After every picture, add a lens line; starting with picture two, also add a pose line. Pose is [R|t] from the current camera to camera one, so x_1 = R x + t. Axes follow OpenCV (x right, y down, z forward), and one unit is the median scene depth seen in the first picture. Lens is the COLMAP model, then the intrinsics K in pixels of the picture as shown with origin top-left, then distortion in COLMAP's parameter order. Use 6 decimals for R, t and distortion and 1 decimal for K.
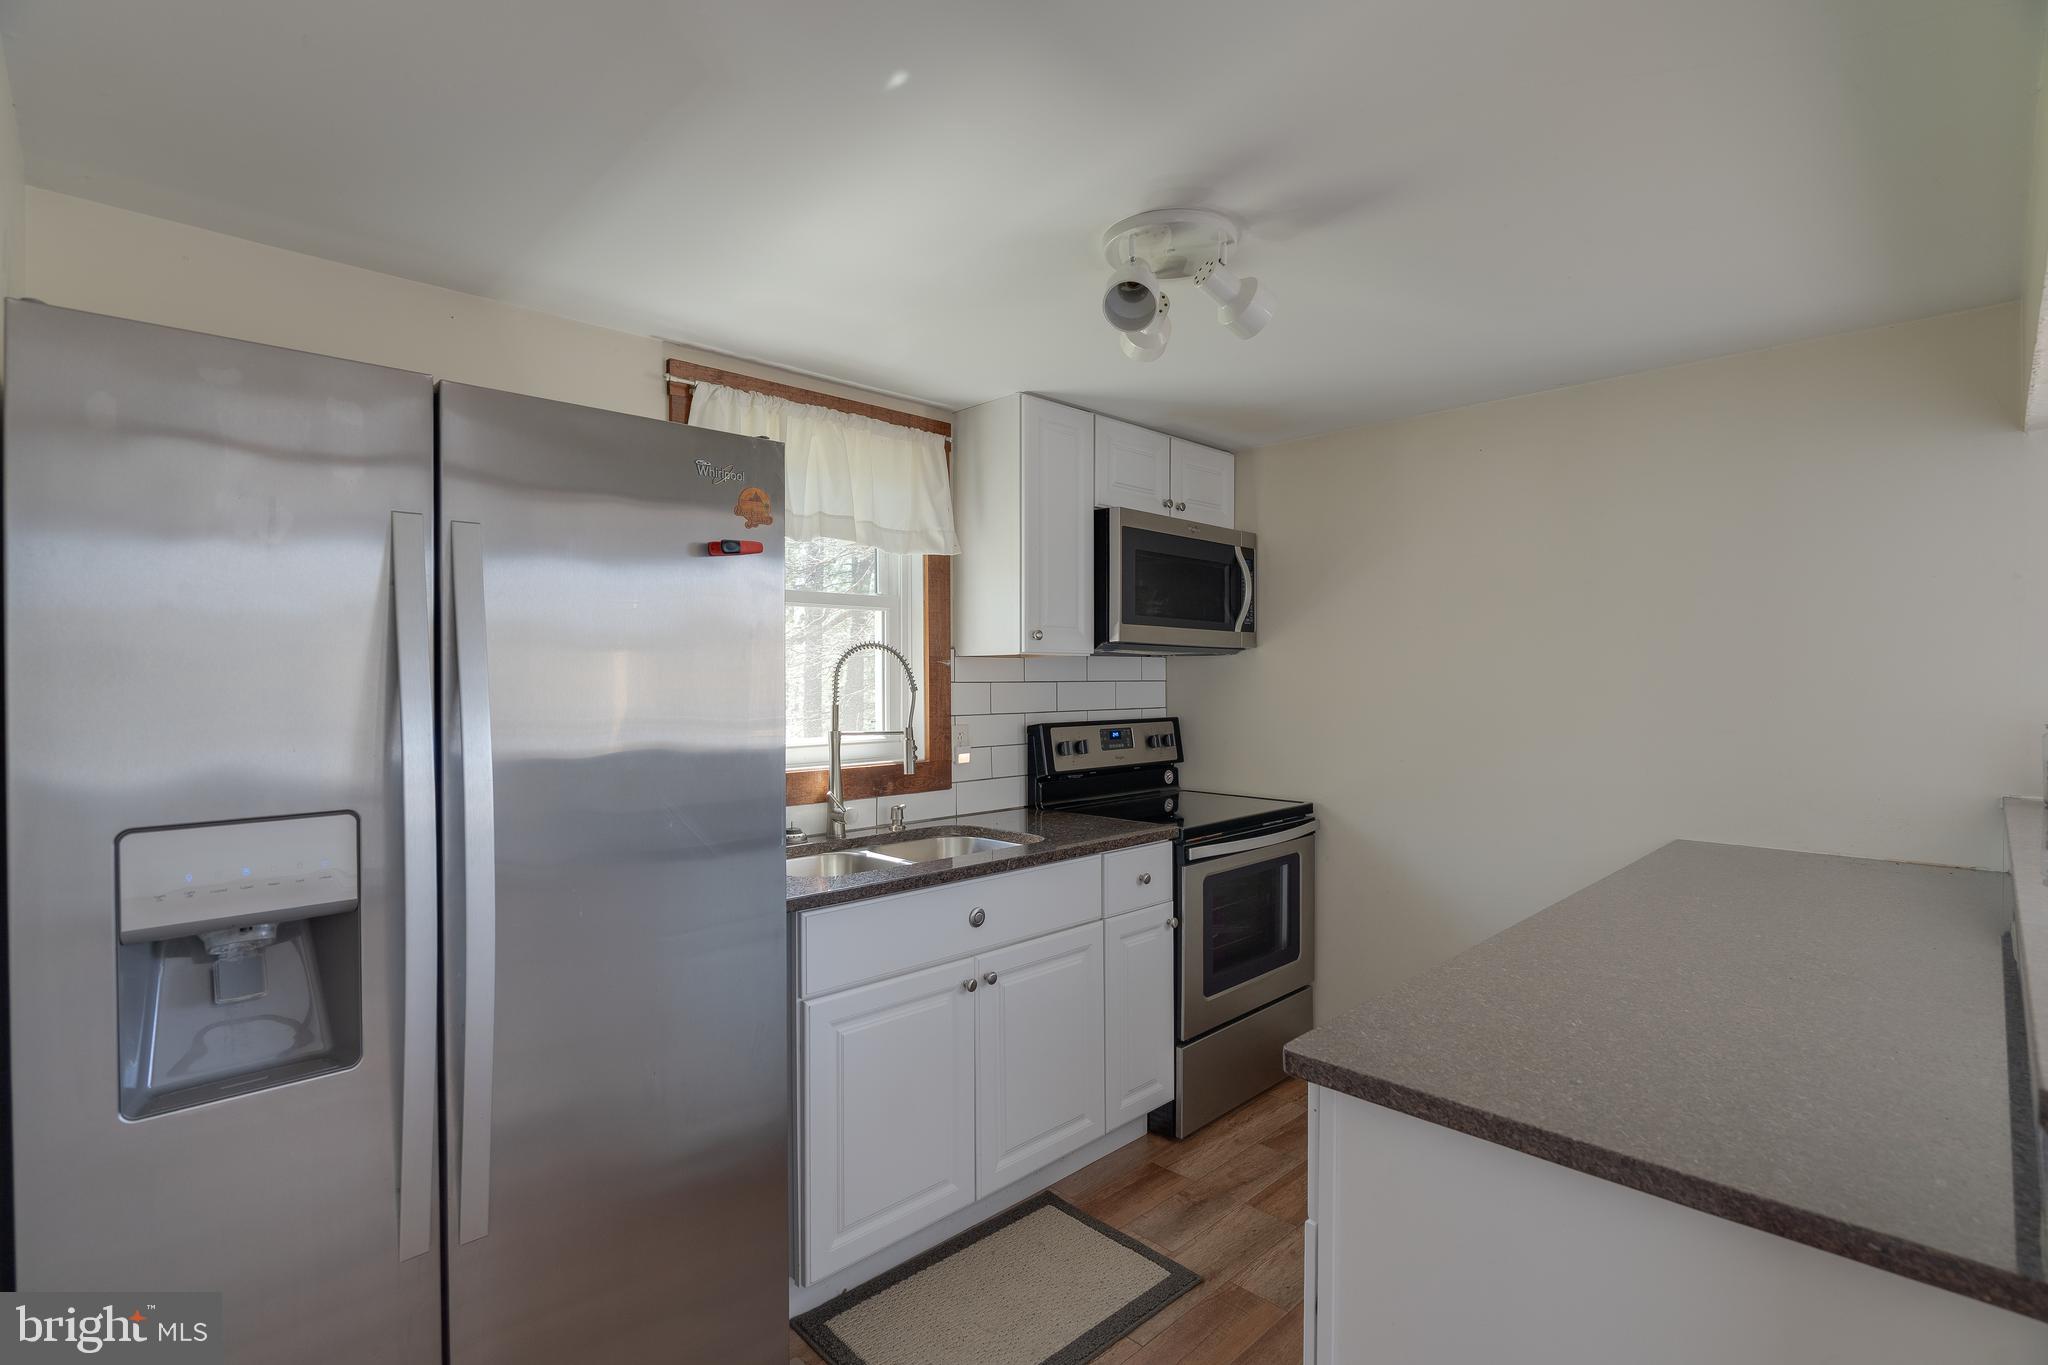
lens RADIAL K [[956.6, 0, 1032.1], [0, 956.6, 672.9], [0, 0, 1]] dist [-0.014491, -0.000127]
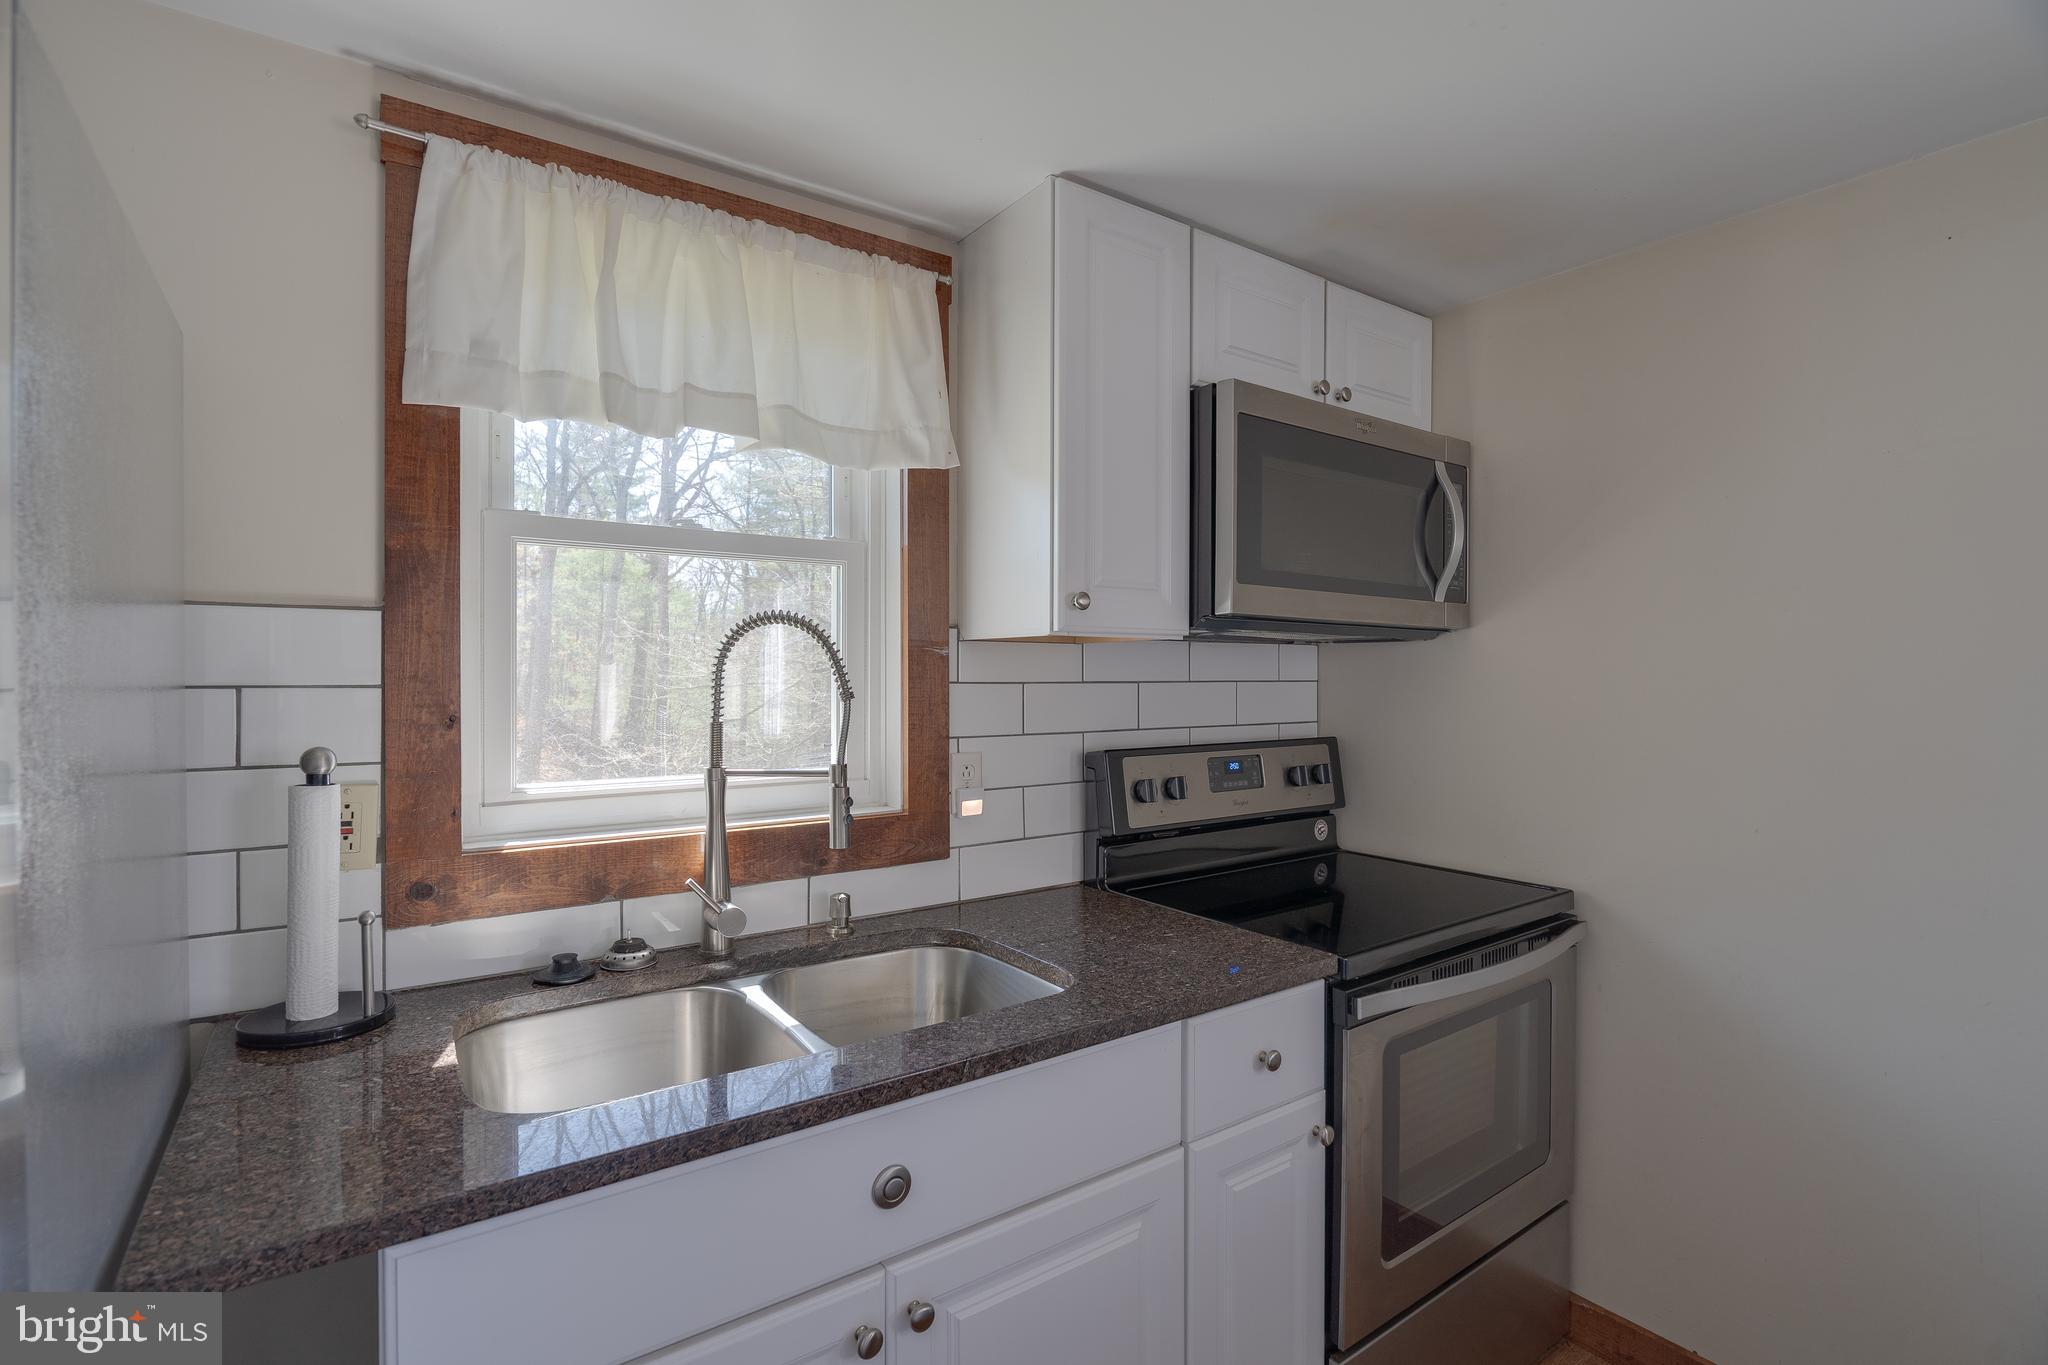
lens RADIAL K [[956.6, 0, 1031.2], [0, 956.6, 672.9], [0, 0, 1]] dist [-0.014491, -0.000127]
pose [[0.987474, 0.004143, -0.157728, 0.062925], [-0.003408, 0.999982, 0.004924, 0.000415], [0.157746, -0.004325, 0.987470, 0.413687]]
